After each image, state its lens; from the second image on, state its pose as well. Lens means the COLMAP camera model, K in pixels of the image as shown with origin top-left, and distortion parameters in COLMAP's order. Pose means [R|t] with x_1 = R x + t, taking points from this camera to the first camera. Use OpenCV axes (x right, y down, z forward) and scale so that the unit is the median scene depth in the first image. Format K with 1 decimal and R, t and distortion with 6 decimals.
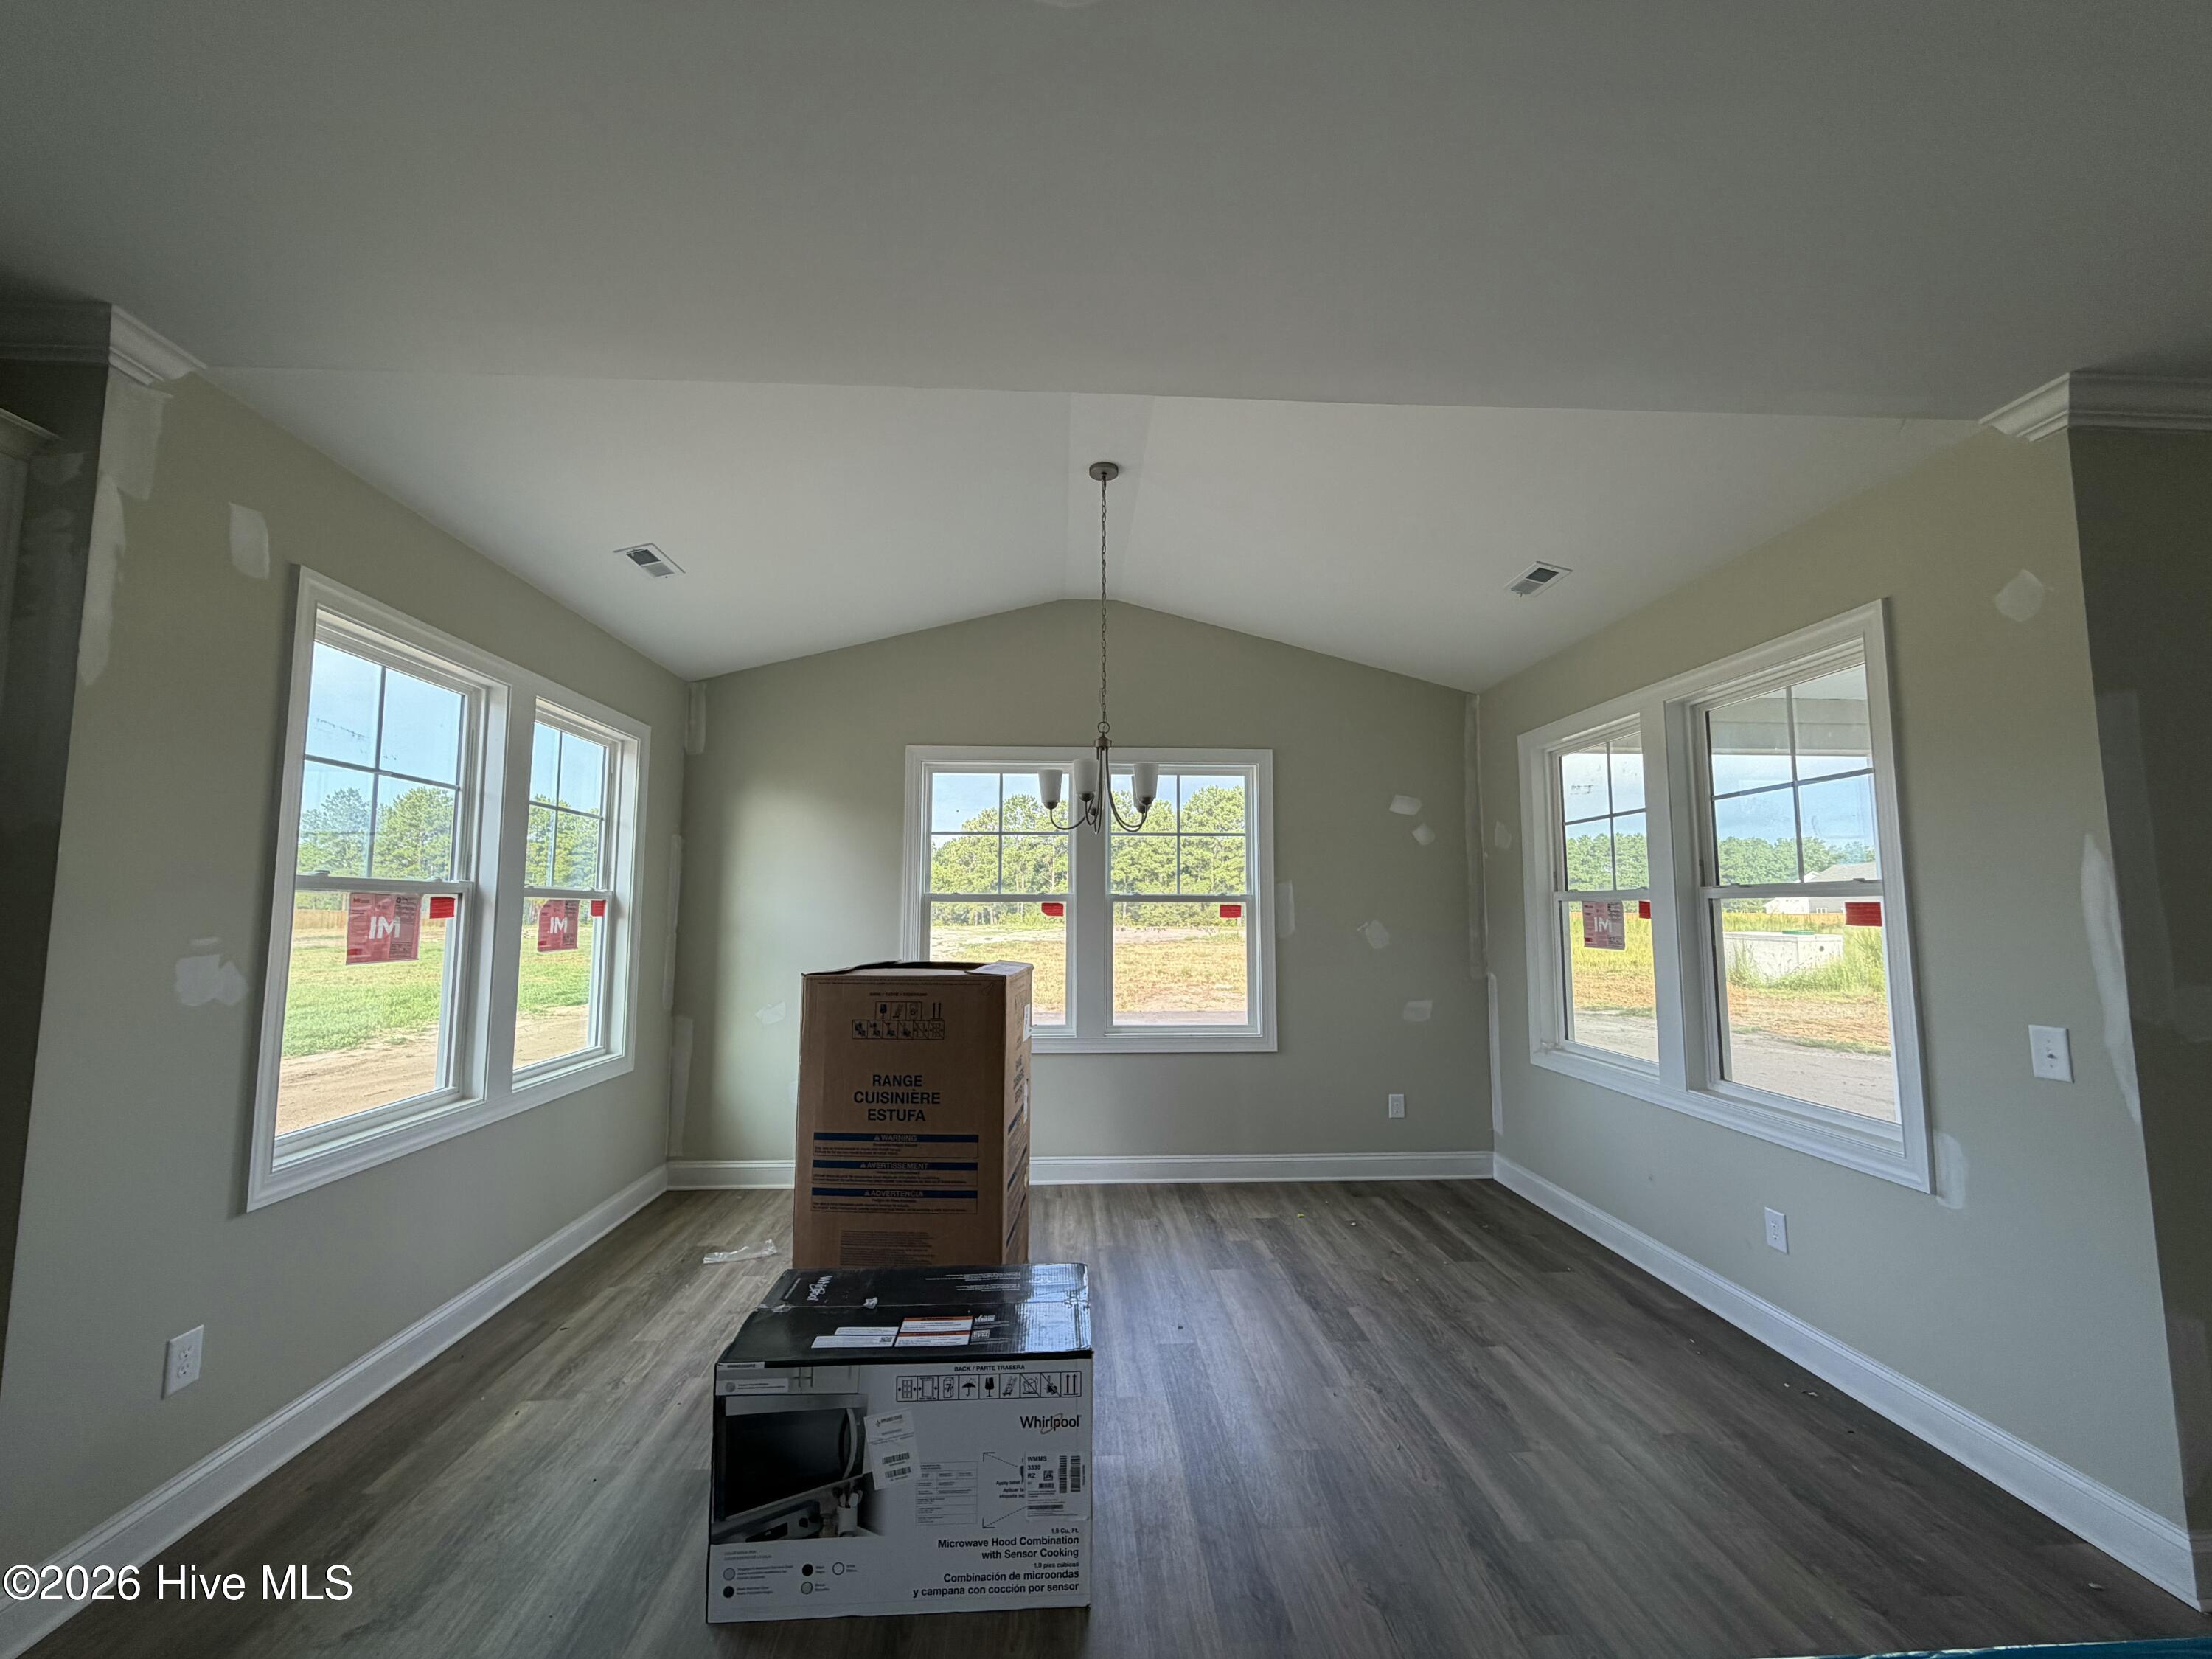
lens RADIAL K [[883.2, 0, 1100.5], [0, 883.2, 831.6], [0, 0, 1]] dist [-0.000689, 0.000125]
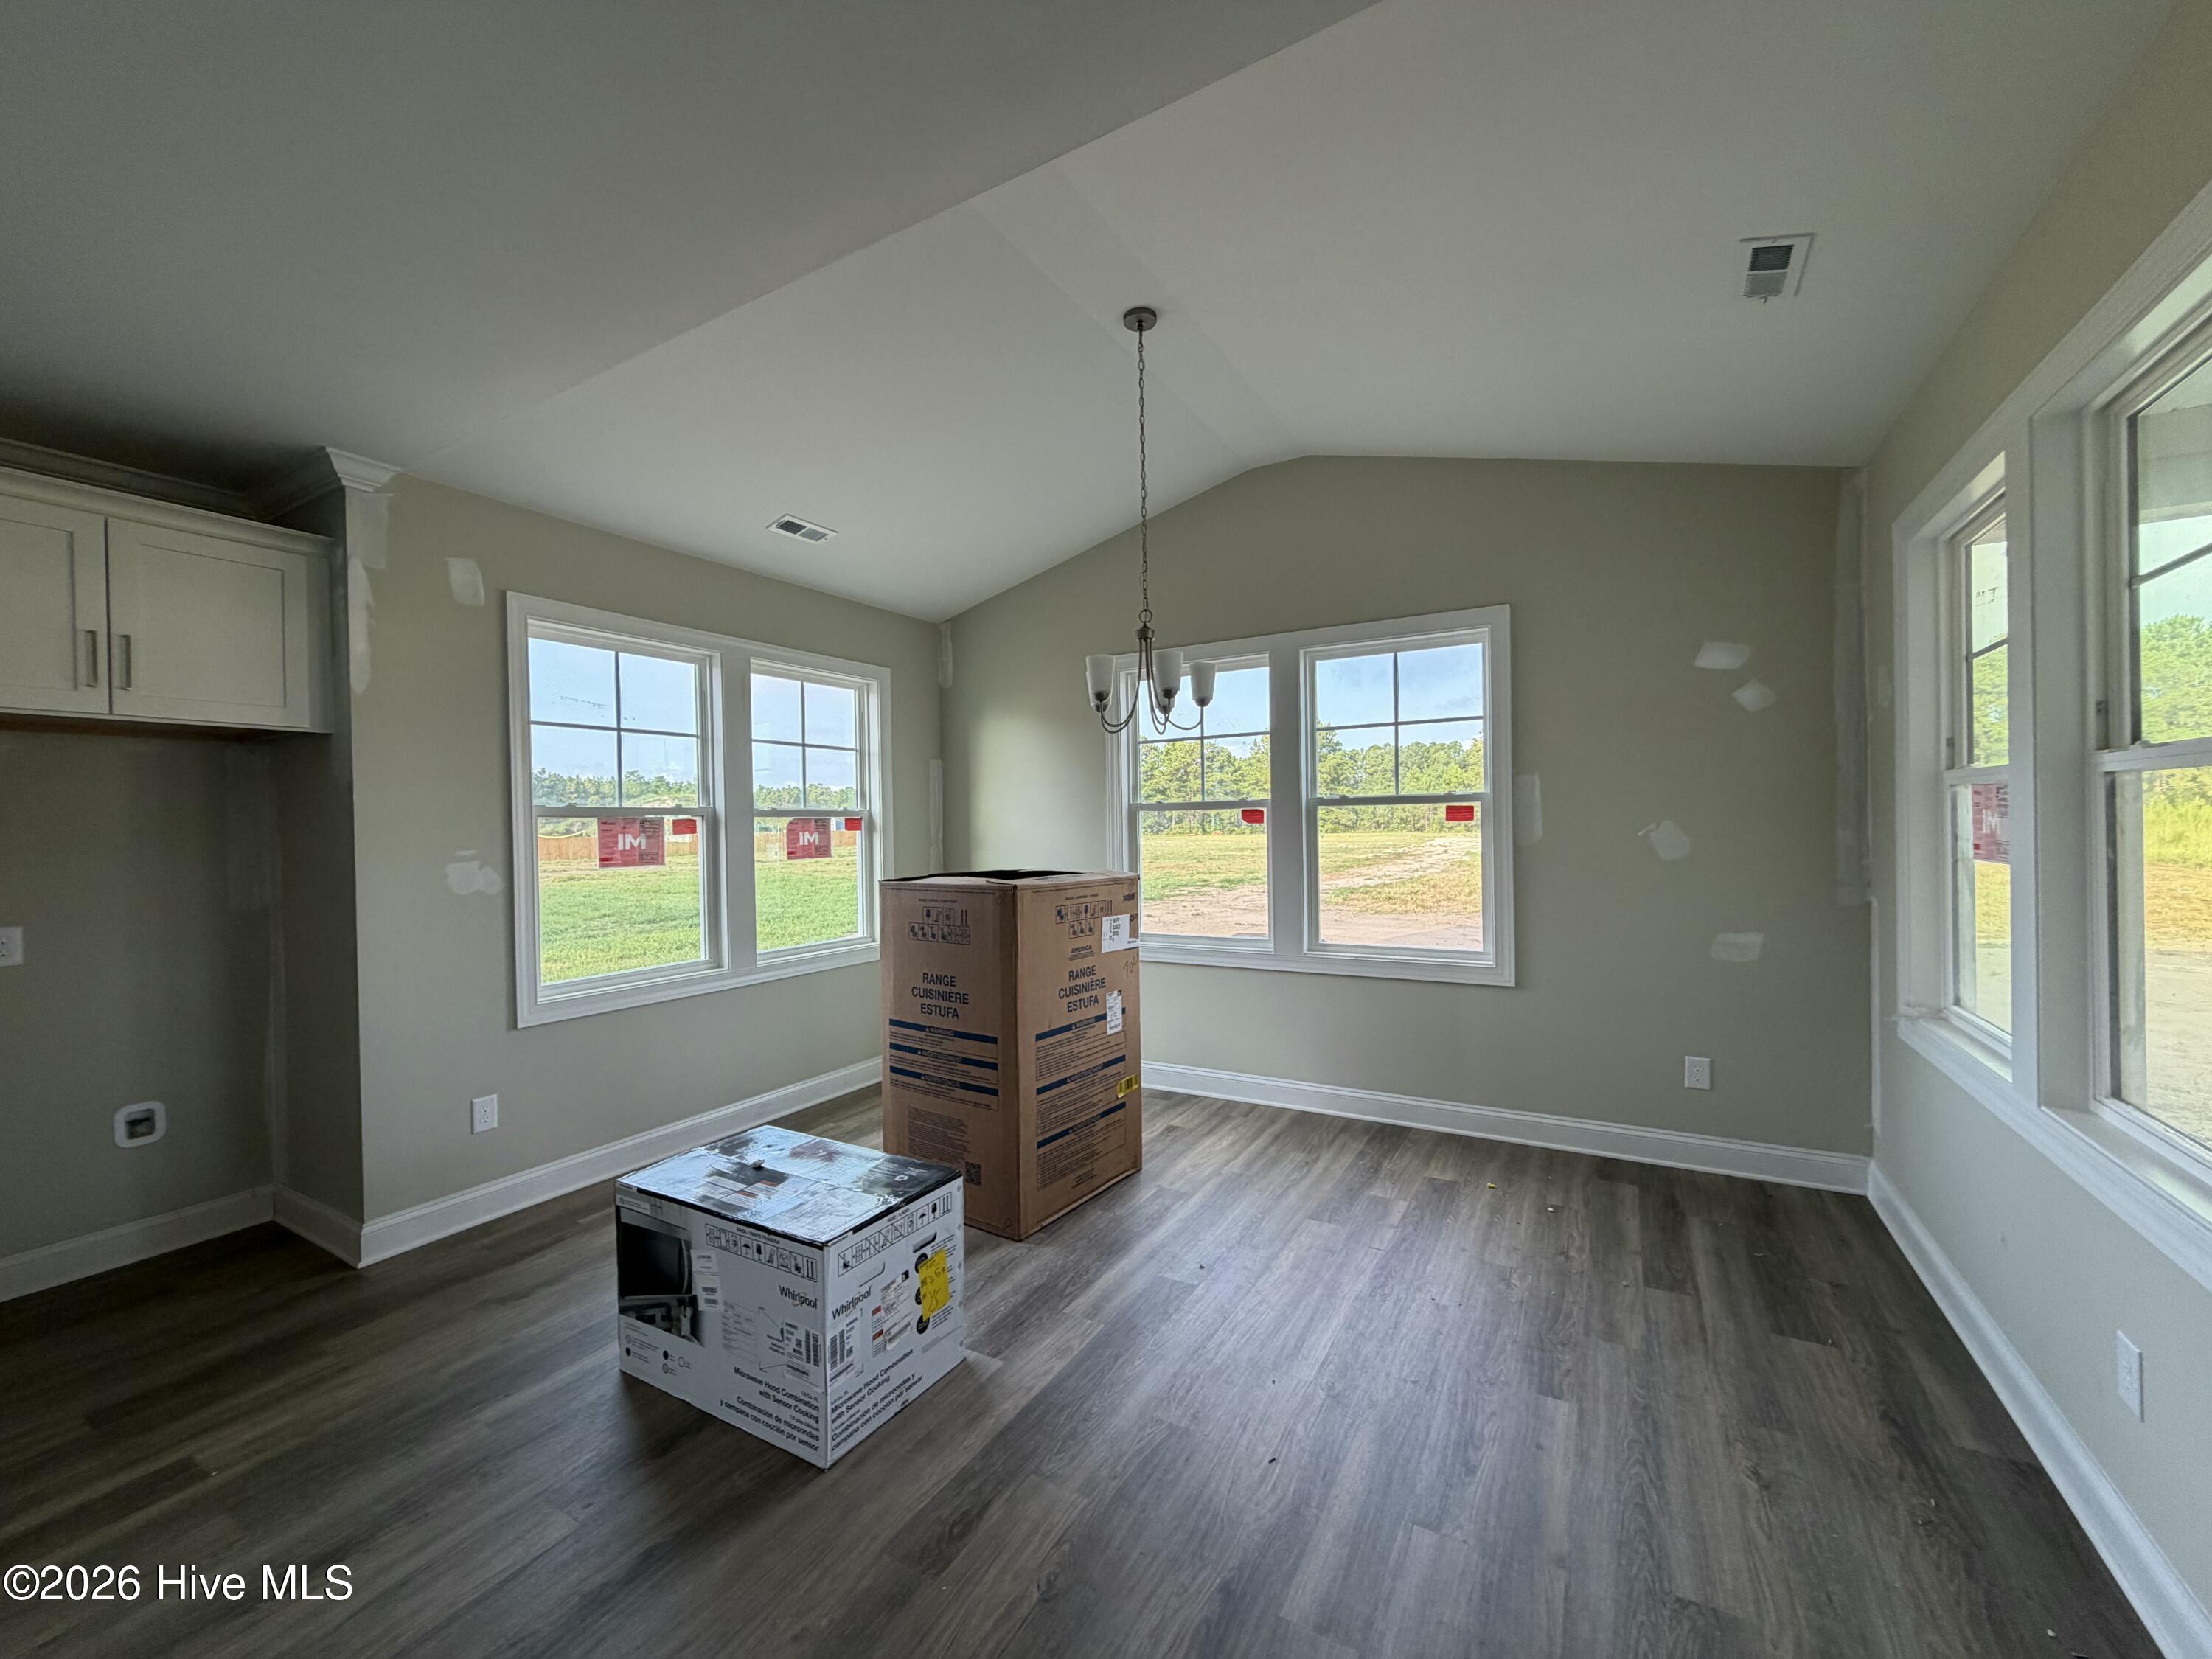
lens RADIAL K [[883.2, 0, 1100.5], [0, 883.2, 831.6], [0, 0, 1]] dist [-0.000689, 0.000125]
pose [[0.835190, -0.013365, -0.549800, 0.500548], [0.070045, 0.994148, 0.082236, 0.025951], [0.545483, -0.107193, 0.831239, 0.218195]]
